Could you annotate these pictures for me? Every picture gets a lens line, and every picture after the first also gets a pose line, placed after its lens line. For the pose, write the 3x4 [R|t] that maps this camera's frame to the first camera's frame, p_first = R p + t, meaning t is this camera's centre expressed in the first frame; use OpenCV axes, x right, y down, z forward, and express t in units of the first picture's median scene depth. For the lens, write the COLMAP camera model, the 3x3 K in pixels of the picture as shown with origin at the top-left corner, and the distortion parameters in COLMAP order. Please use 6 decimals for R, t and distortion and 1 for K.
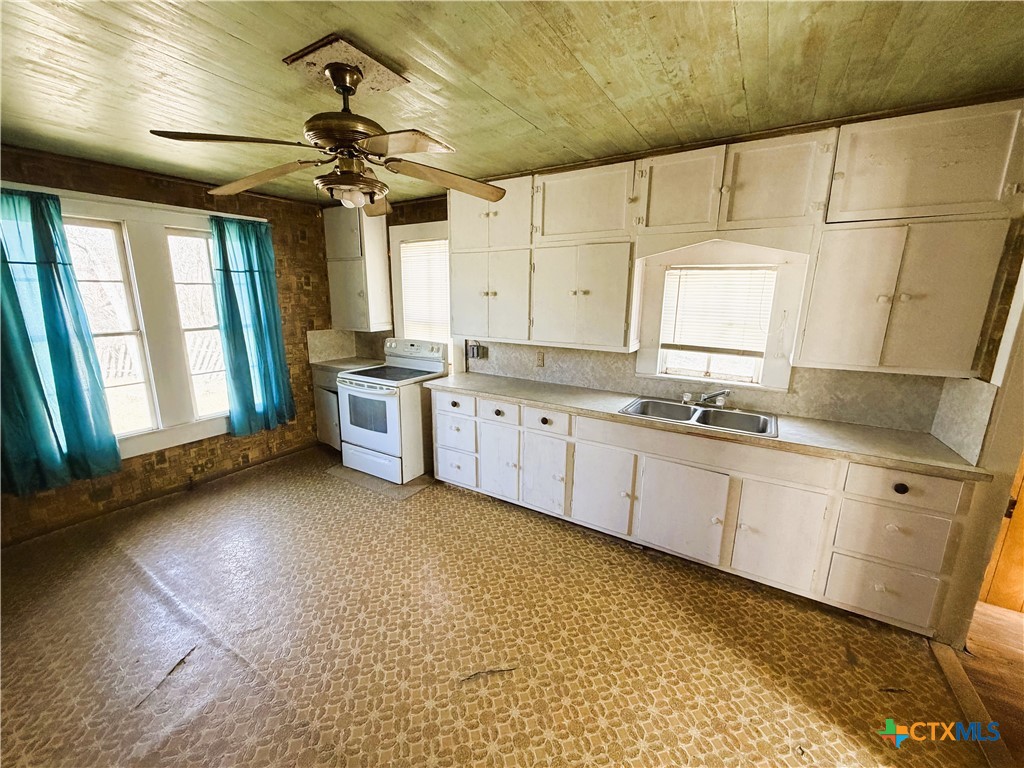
lens RADIAL K [[409.2, 0, 510.1], [0, 409.2, 385.1], [0, 0, 1]] dist [-0.000635, 0.000263]
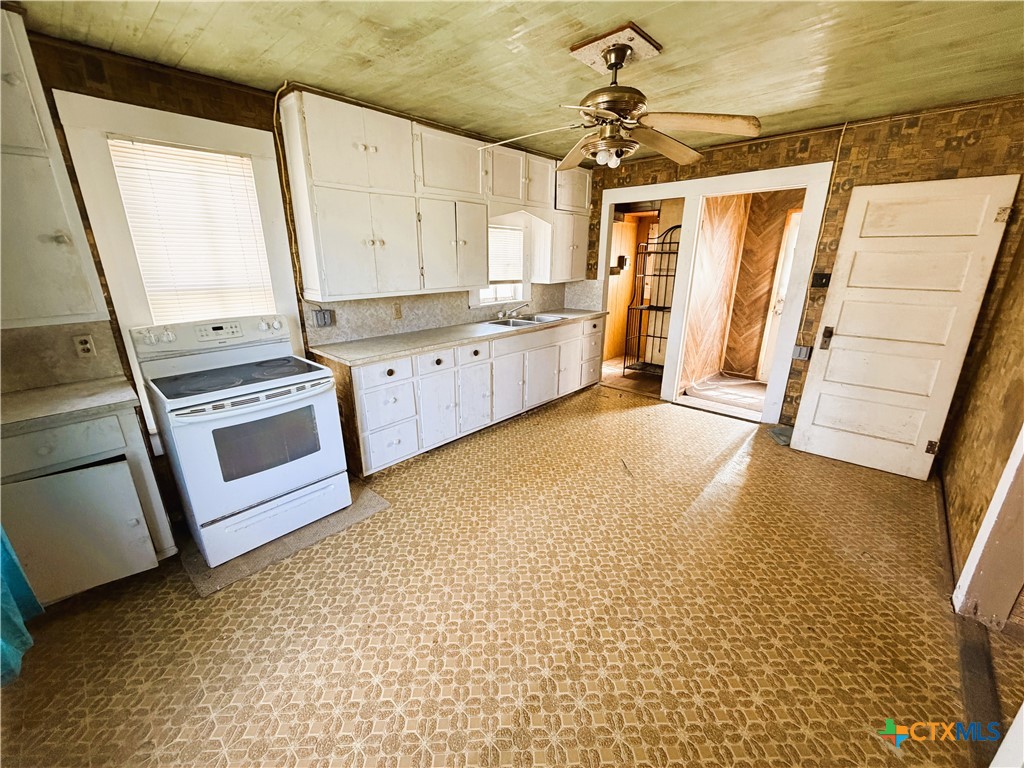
lens RADIAL K [[409.2, 0, 509.7], [0, 409.2, 384.0], [0, 0, 1]] dist [-0.000635, 0.000263]
pose [[0.189414, -0.306735, 0.932757, -0.945811], [0.210810, 0.940506, 0.266474, -0.113846], [-0.959000, 0.146161, 0.242808, 0.570981]]
